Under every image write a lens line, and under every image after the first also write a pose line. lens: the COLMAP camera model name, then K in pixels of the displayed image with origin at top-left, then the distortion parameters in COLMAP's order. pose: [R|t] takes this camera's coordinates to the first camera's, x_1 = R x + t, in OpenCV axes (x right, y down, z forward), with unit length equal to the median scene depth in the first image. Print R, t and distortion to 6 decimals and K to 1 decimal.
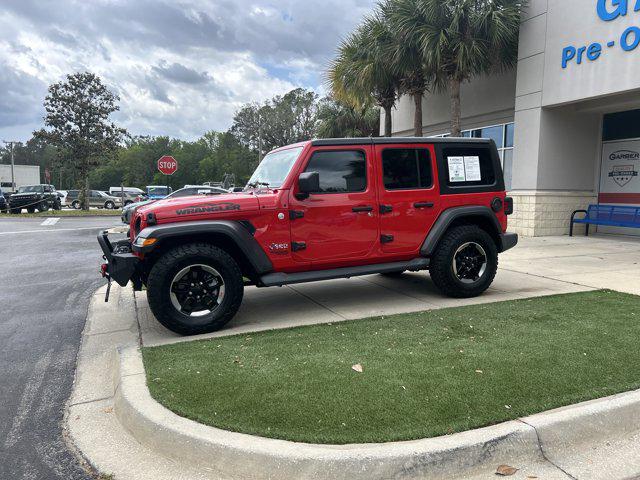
lens RADIAL K [[483.2, 0, 323.5], [0, 483.2, 235.9], [0, 0, 1]] dist [0.050743, -0.052289]
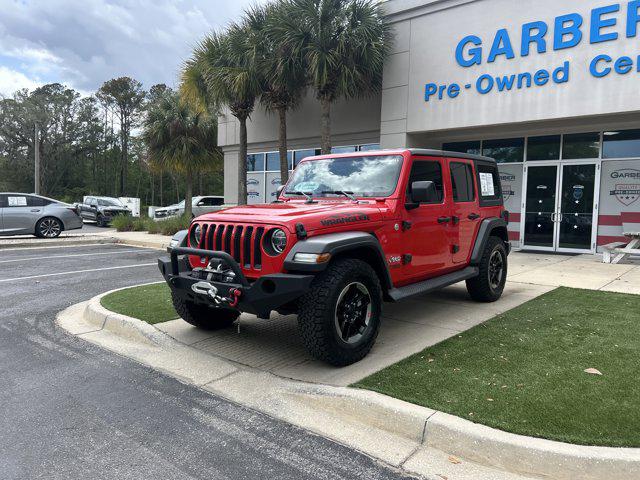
lens RADIAL K [[483.2, 0, 323.5], [0, 483.2, 235.9], [0, 0, 1]] dist [0.050743, -0.052289]
pose [[0.887659, -0.012178, 0.460341, -0.544257], [0.024850, 0.999460, -0.021477, -0.006021], [-0.459831, 0.030504, 0.887482, 0.190419]]
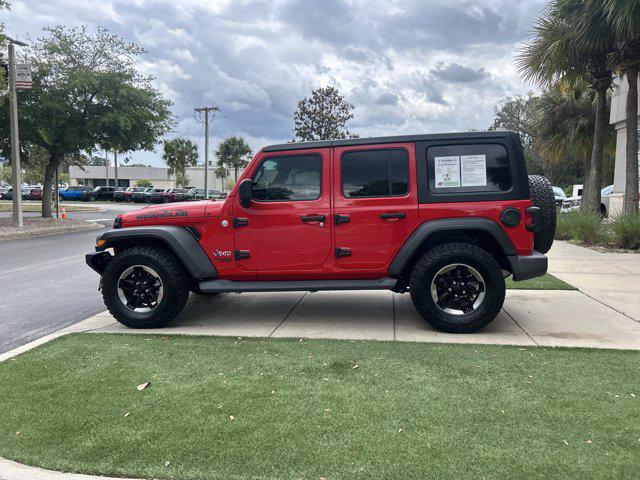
lens RADIAL K [[483.2, 0, 323.5], [0, 483.2, 235.9], [0, 0, 1]] dist [0.050743, -0.052289]
pose [[0.859654, 0.047091, -0.508702, 0.504286], [-0.046447, 0.998823, 0.013972, -0.032781], [0.508761, 0.011617, 0.860829, 0.199391]]
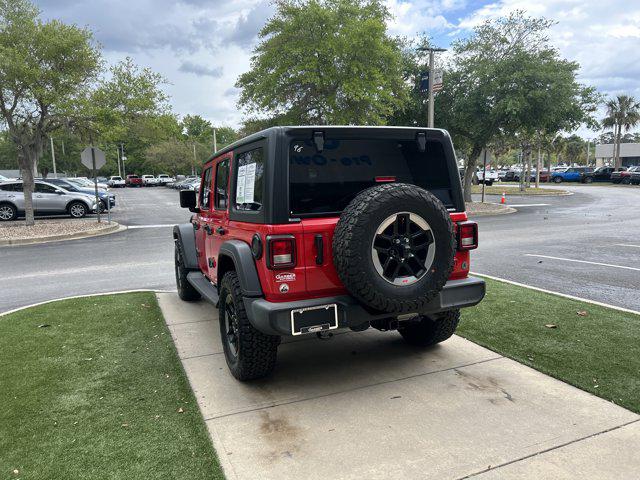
lens RADIAL K [[487.2, 0, 321.9], [0, 487.2, 241.3], [0, 0, 1]] dist [0.025273, -0.009479]
pose [[0.003627, 0.130634, -0.991424, 0.944126], [-0.064770, 0.989379, 0.130128, -0.153271], [0.997894, 0.063742, 0.012050, 1.091222]]
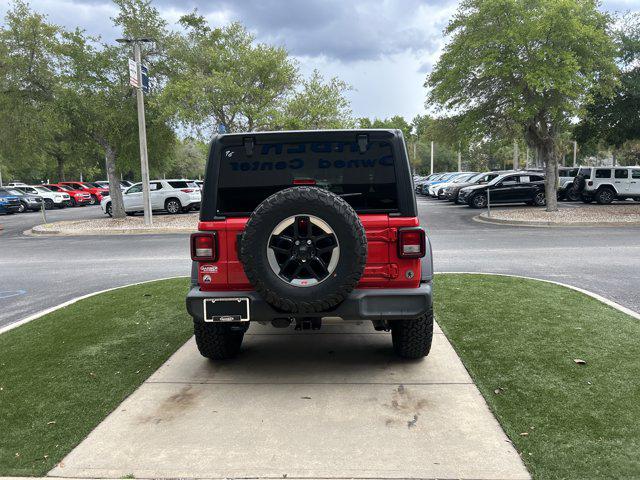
lens RADIAL K [[483.2, 0, 323.5], [0, 483.2, 235.9], [0, 0, 1]] dist [0.050743, -0.052289]
pose [[-0.441172, 0.111094, -0.890520, 0.878866], [-0.057732, 0.986739, 0.151699, -0.181738], [0.895564, 0.118337, -0.428908, 1.452291]]
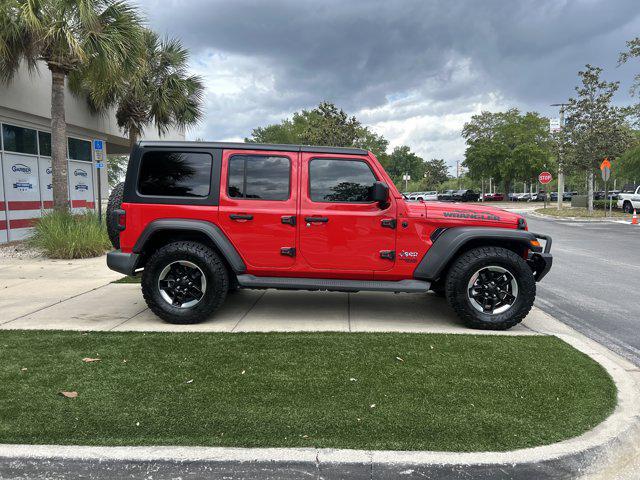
lens RADIAL K [[483.2, 0, 323.5], [0, 483.2, 235.9], [0, 0, 1]] dist [0.050743, -0.052289]
pose [[-0.902934, -0.028387, 0.428840, -0.425540], [0.048190, 0.984837, 0.166657, -0.188791], [-0.427068, 0.171146, -0.887875, 1.926908]]
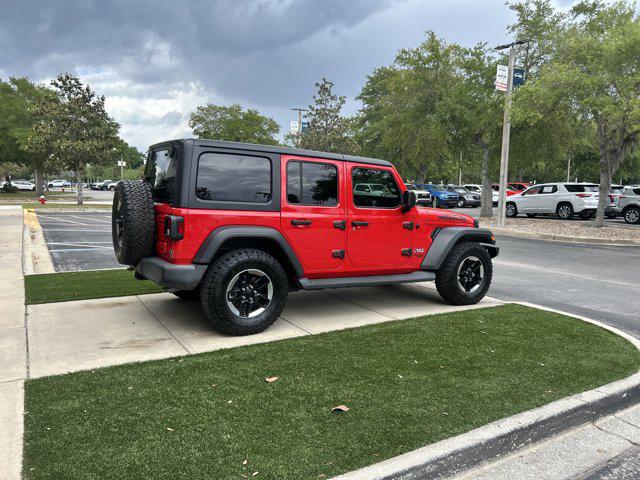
lens RADIAL K [[483.1, 0, 323.3], [0, 483.1, 243.7], [0, 0, 1]] dist [0.053770, -0.056280]
pose [[-0.989062, -0.001088, -0.147499, 0.165131], [-0.032387, 0.977172, 0.209965, -0.233673], [0.143903, 0.212446, -0.966519, 2.081966]]
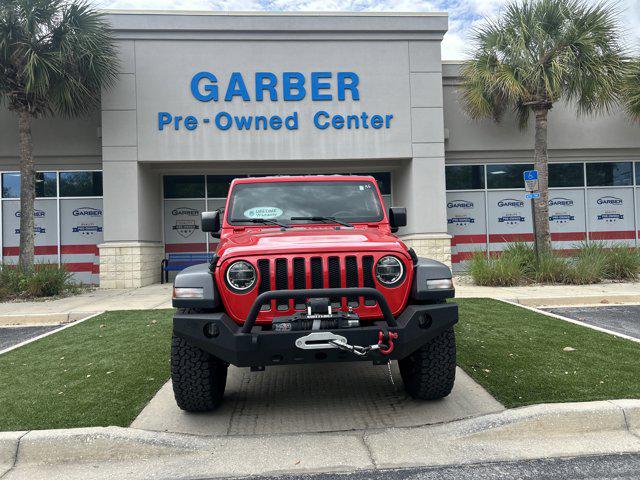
lens RADIAL K [[483.2, 0, 323.5], [0, 483.2, 235.9], [0, 0, 1]] dist [0.050743, -0.052289]
pose [[0.325789, 0.002723, 0.945438, -0.861715], [0.115222, 0.992427, -0.042562, -0.039210], [-0.938395, 0.122802, 0.323009, 0.685108]]
